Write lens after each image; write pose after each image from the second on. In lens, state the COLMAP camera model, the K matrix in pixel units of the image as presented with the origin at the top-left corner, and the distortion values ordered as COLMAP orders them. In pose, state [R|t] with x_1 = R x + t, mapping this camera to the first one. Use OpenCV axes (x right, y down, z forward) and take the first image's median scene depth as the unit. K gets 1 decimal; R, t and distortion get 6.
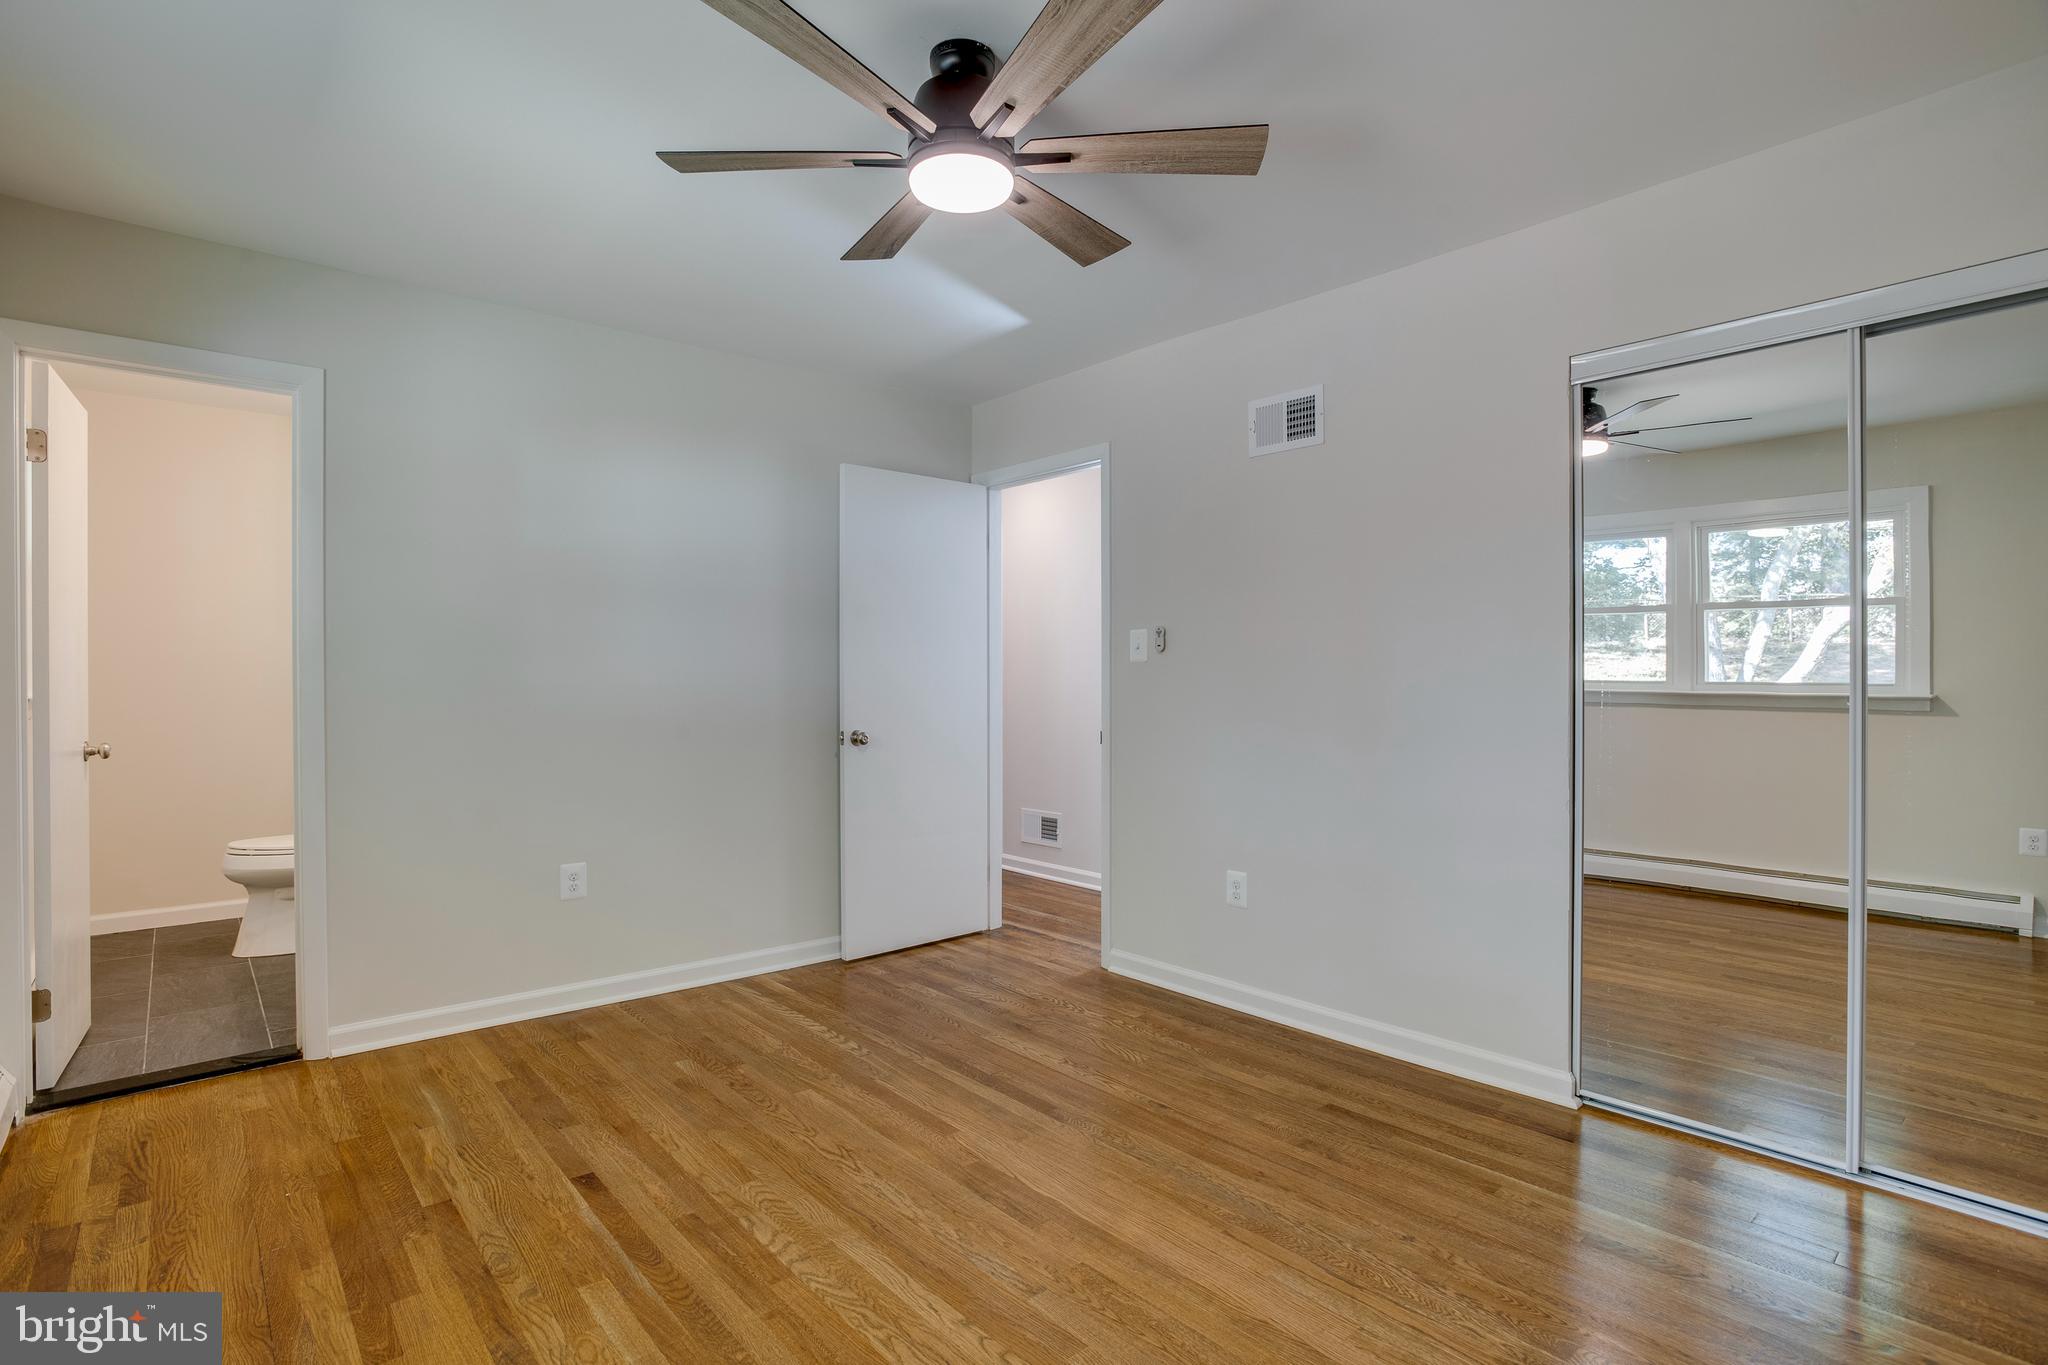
lens RADIAL K [[994.3, 0, 1024.5], [0, 994.3, 680.5], [0, 0, 1]] dist [-0.052094, 0.014818]
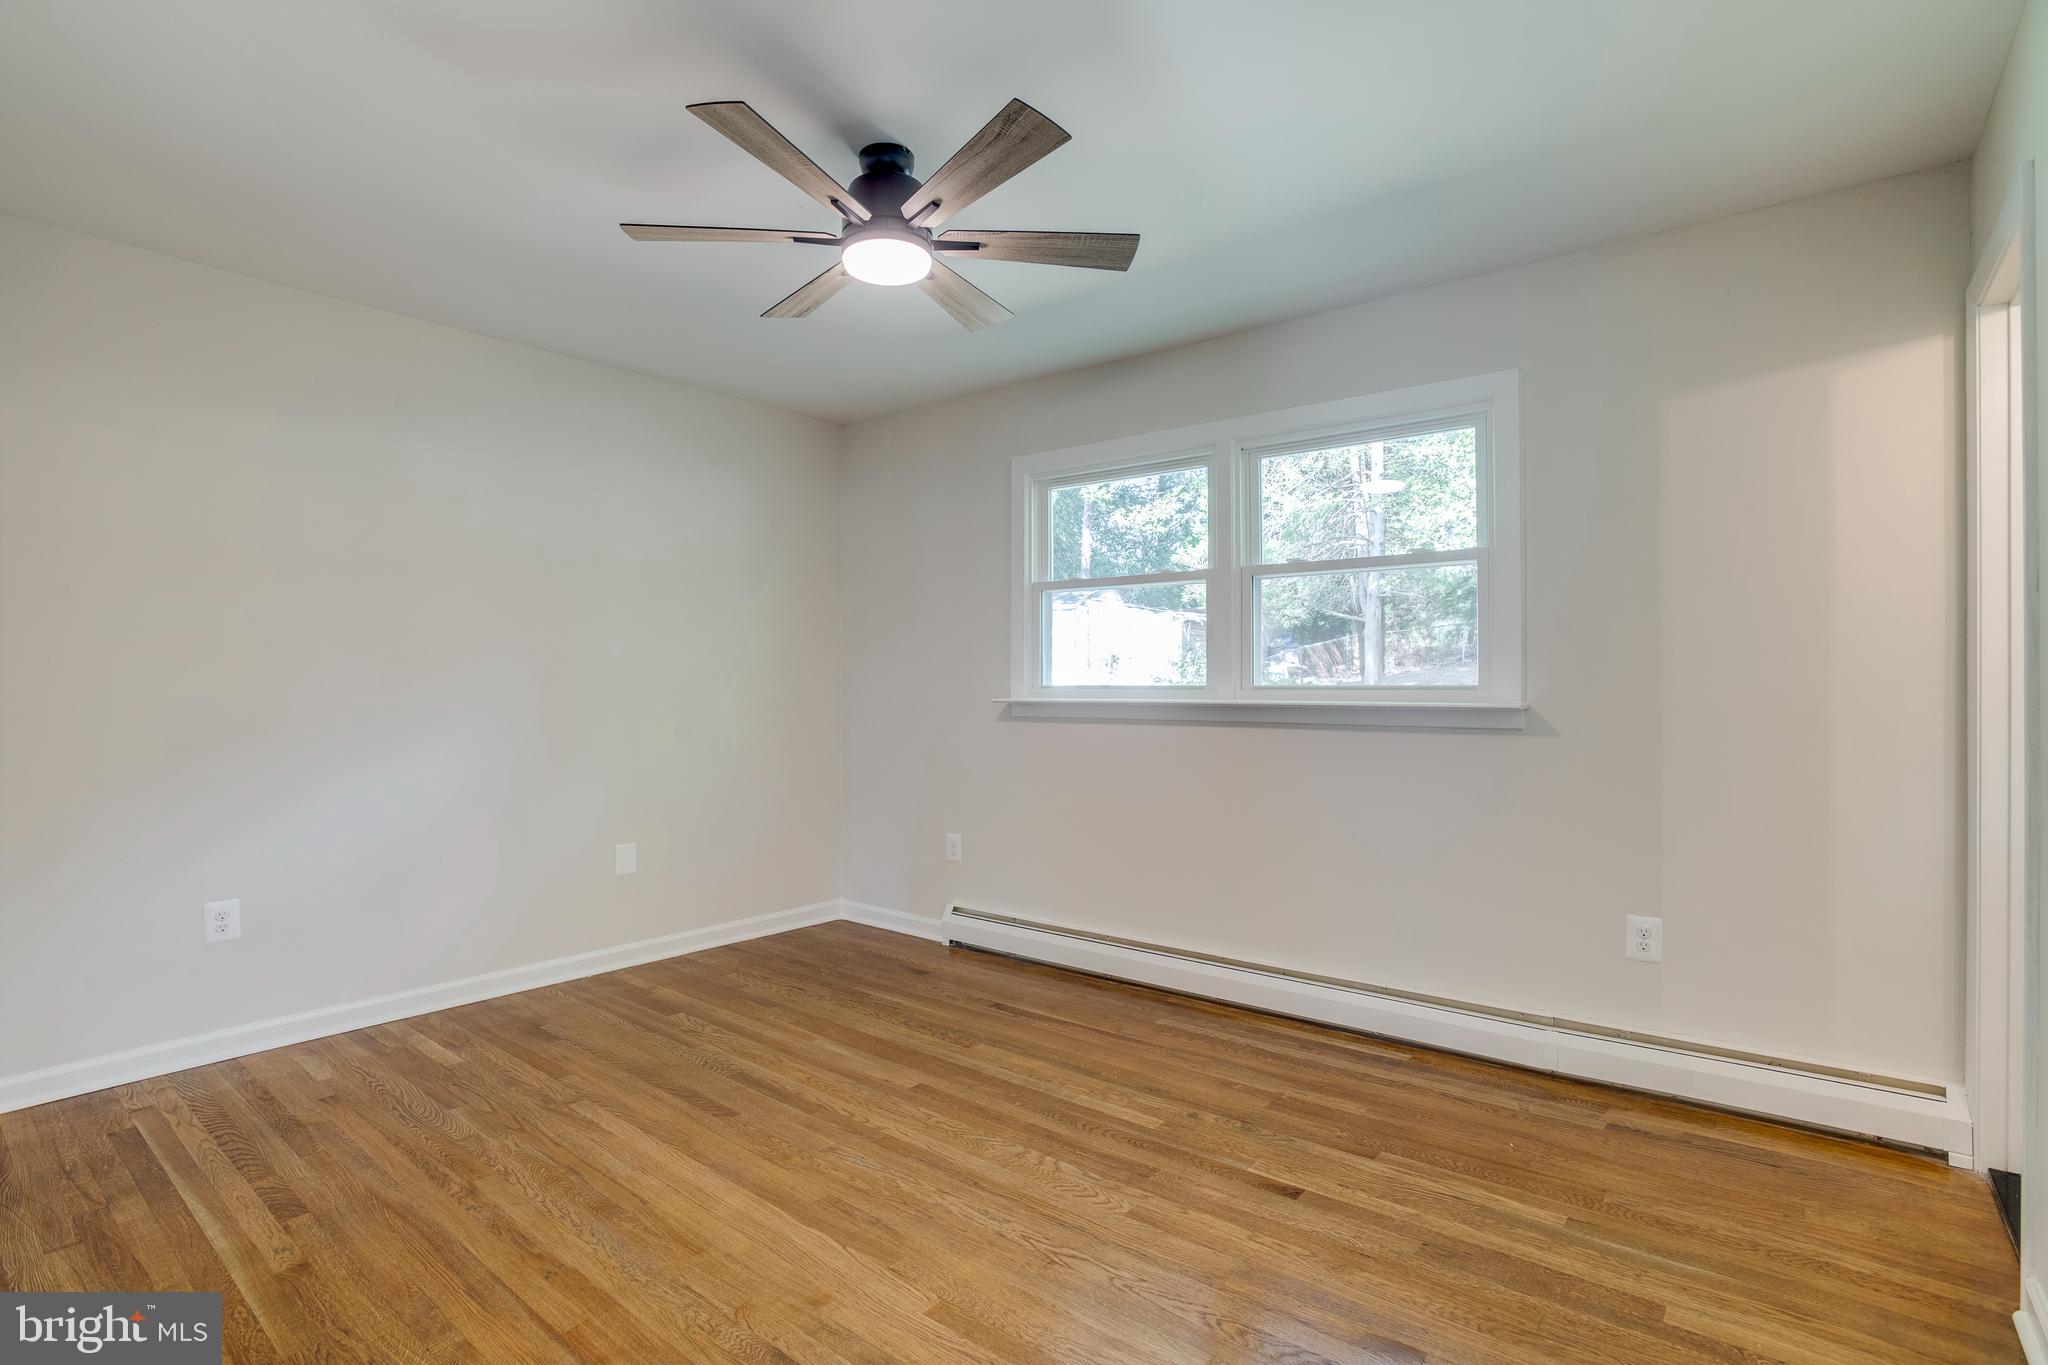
lens RADIAL K [[994.3, 0, 1024.4], [0, 994.3, 678.6], [0, 0, 1]] dist [-0.052094, 0.014818]
pose [[-0.986068, 0.003174, -0.166315, -0.027018], [0.002265, 0.999981, 0.005655, -0.011154], [0.166330, 0.005200, -0.986056, 2.101573]]
